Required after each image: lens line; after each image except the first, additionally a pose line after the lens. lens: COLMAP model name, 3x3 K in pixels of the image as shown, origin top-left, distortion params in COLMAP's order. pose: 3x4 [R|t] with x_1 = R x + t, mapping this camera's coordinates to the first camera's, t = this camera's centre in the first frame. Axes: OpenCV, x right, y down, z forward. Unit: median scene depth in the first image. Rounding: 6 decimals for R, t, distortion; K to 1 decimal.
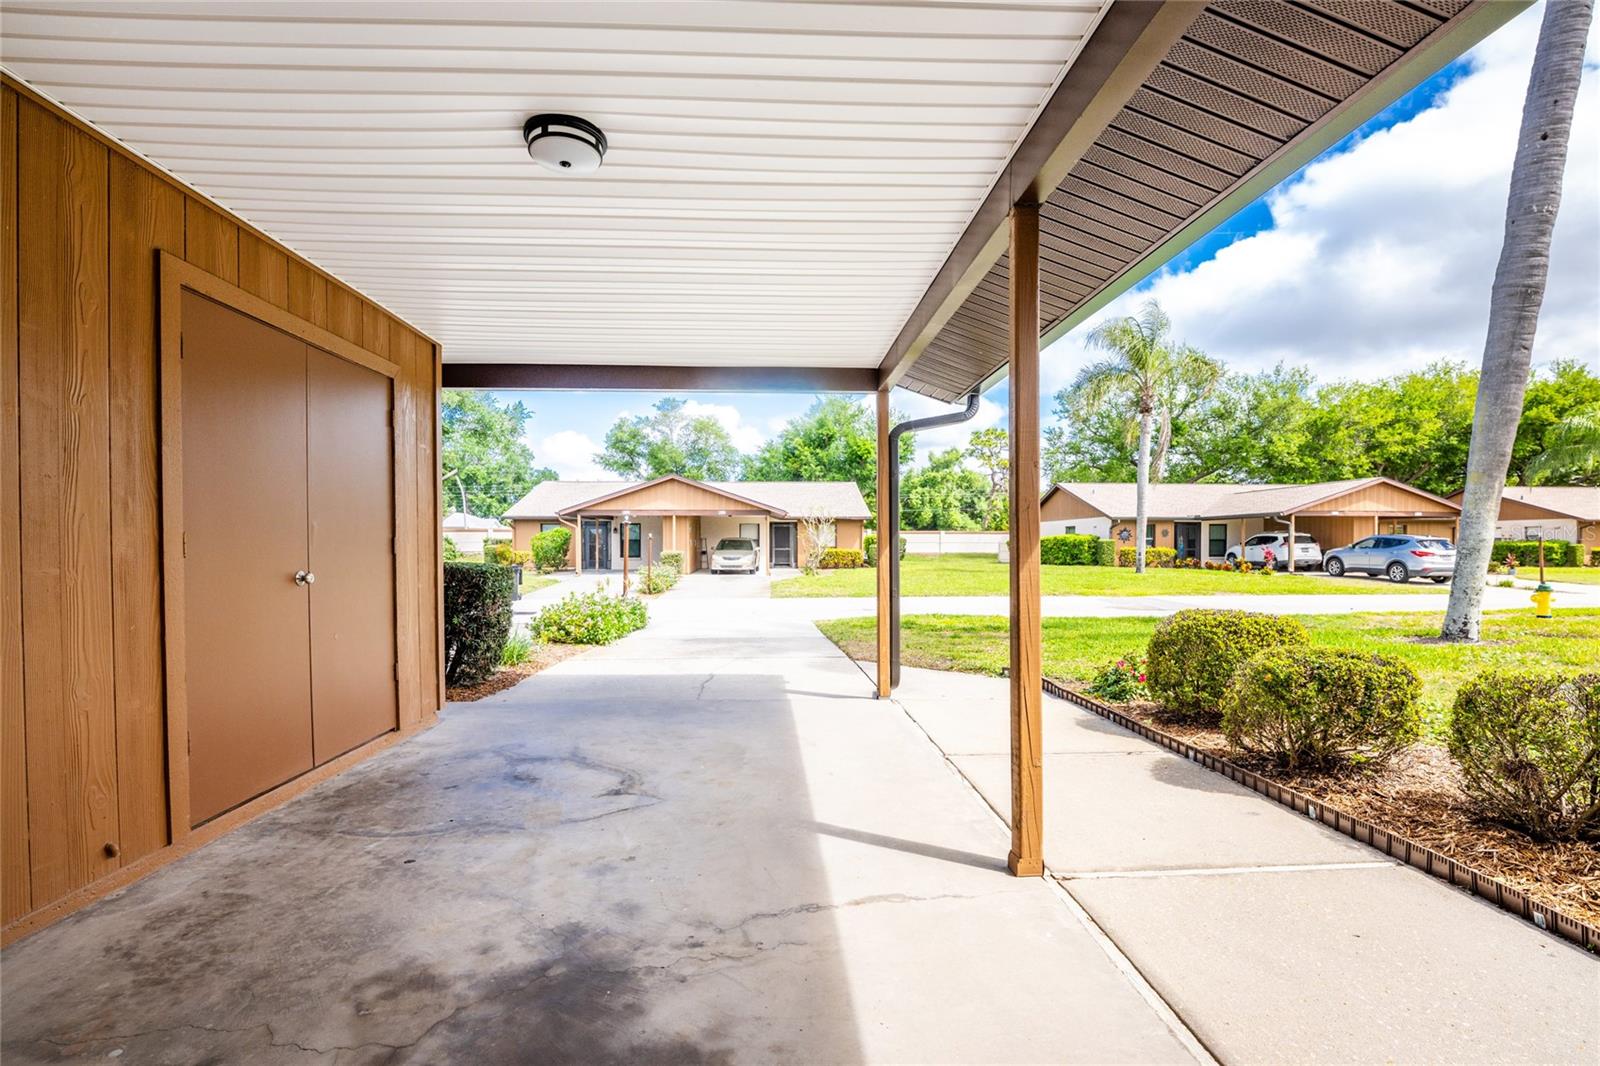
lens RADIAL K [[696.5, 0, 796.3], [0, 696.5, 547.5], [0, 0, 1]] dist [0.008950, -0.001131]
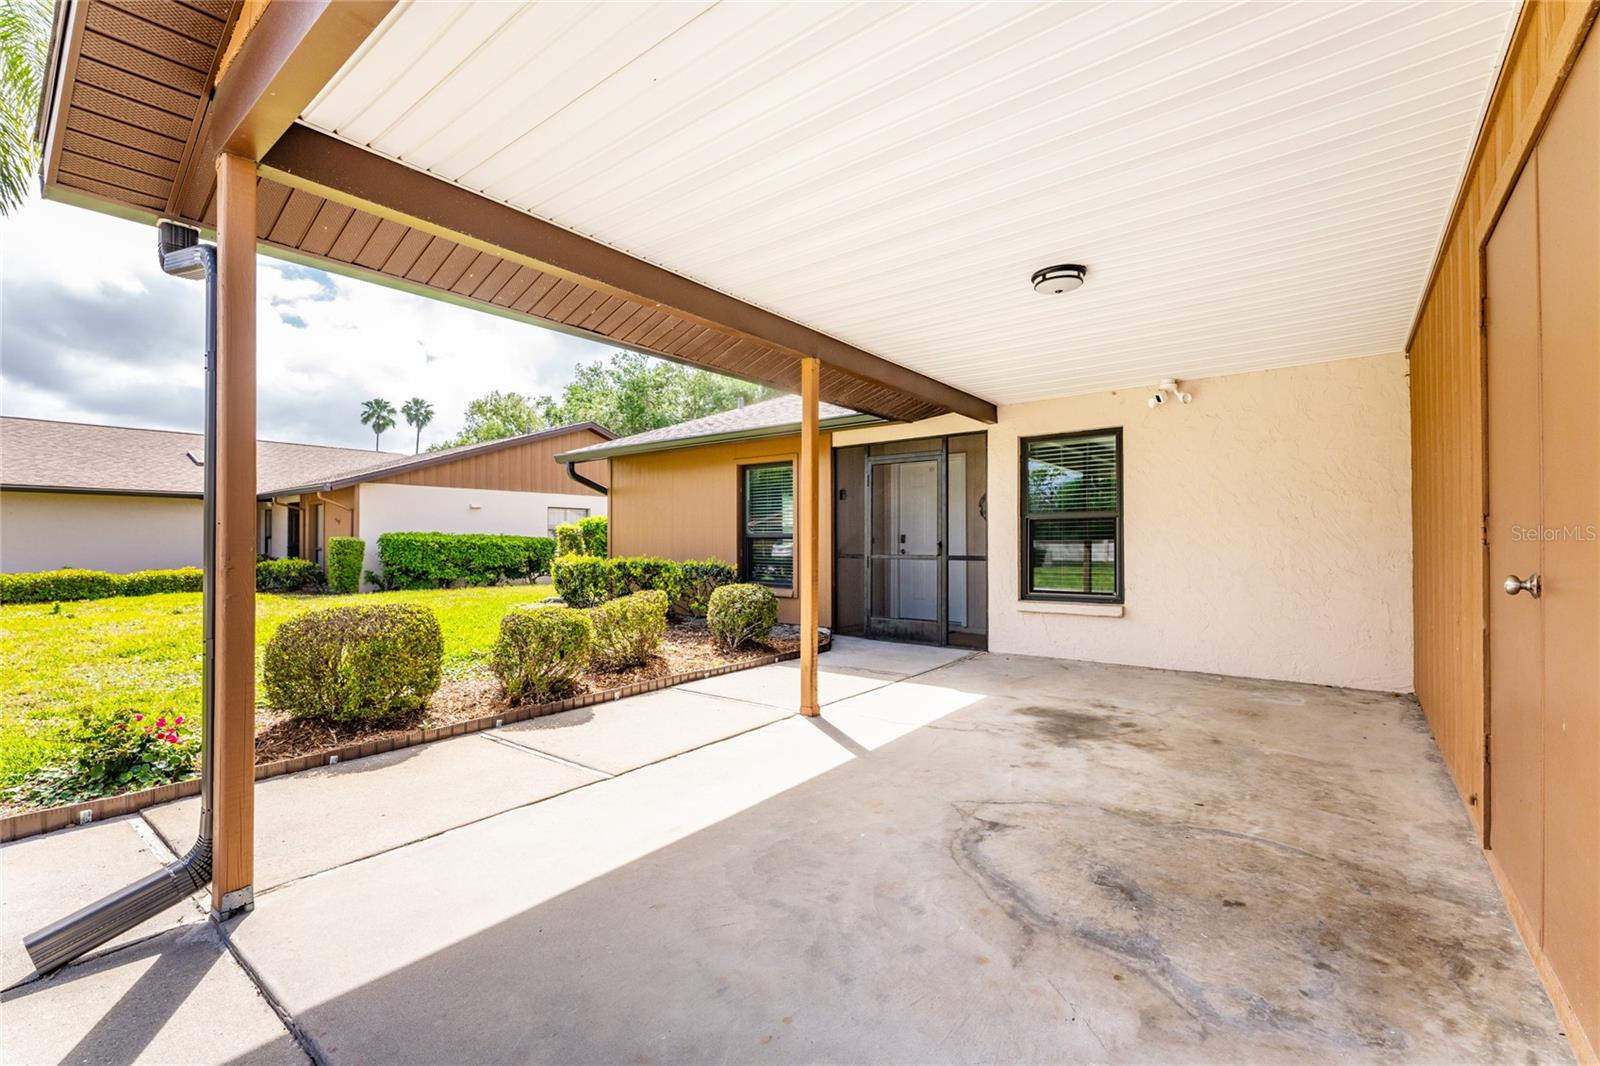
lens RADIAL K [[696.5, 0, 797.5], [0, 696.5, 531.3], [0, 0, 1]] dist [0.008950, -0.001131]
pose [[-0.753634, 0.016578, 0.657086, -0.704350], [0.005765, 0.999810, -0.018612, 0.015159], [-0.657269, -0.010238, -0.753586, 1.985157]]
